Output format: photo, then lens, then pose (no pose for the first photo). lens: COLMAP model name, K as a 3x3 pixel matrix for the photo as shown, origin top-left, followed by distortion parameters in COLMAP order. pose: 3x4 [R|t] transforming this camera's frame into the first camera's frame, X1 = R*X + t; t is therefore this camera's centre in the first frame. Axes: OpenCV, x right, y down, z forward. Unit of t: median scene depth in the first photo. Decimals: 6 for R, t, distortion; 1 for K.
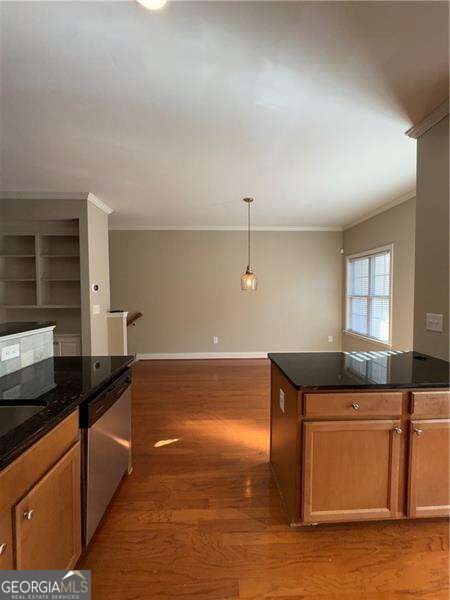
lens RADIAL K [[240.2, 0, 229.2], [0, 240.2, 299.8], [0, 0, 1]] dist [-0.001096, 0.000273]
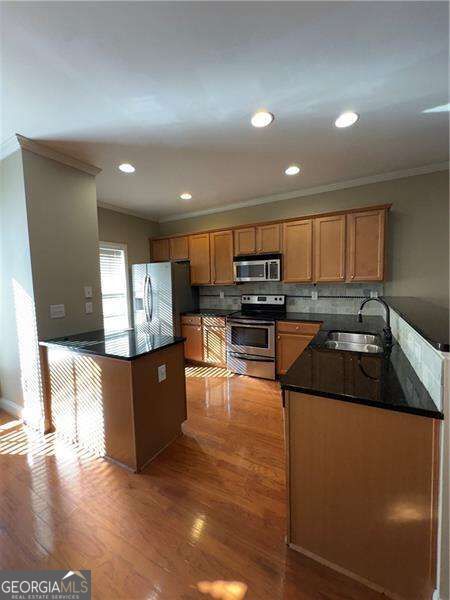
lens RADIAL K [[240.2, 0, 226.2], [0, 240.2, 298.4], [0, 0, 1]] dist [-0.001096, 0.000273]
pose [[-0.847067, -0.020850, 0.531076, -0.646345], [0.037221, 0.994450, 0.098411, -0.072126], [-0.530180, 0.103128, -0.841590, 1.679645]]
